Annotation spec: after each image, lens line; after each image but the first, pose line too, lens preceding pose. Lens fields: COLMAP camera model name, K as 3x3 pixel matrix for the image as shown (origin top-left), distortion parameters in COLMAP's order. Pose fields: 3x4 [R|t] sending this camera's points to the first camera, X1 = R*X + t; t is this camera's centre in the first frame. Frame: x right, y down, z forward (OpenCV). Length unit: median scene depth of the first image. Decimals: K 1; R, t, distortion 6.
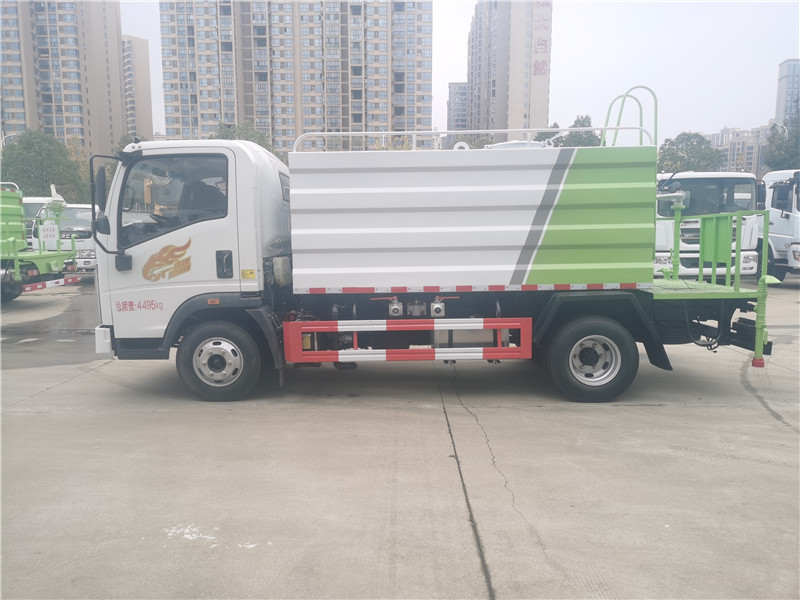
lens RADIAL K [[624.7, 0, 398.3], [0, 624.7, 301.5], [0, 0, 1]] dist [0.052799, -0.023477]
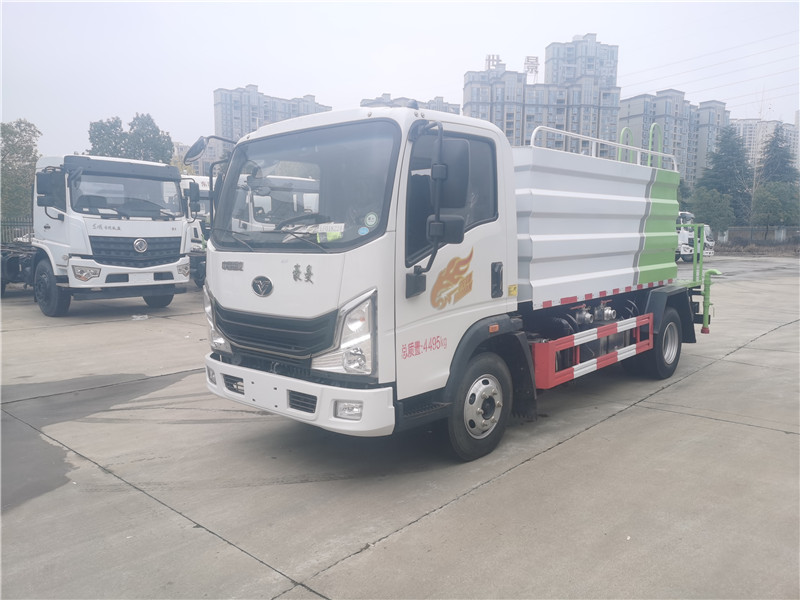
lens RADIAL K [[624.7, 0, 401.7], [0, 624.7, 300.8], [0, 0, 1]] dist [0.052799, -0.023477]
pose [[0.660322, -0.073300, 0.747397, -0.942485], [0.081751, 0.996327, 0.025487, -0.062642], [-0.746520, 0.044271, 0.663889, 0.568080]]
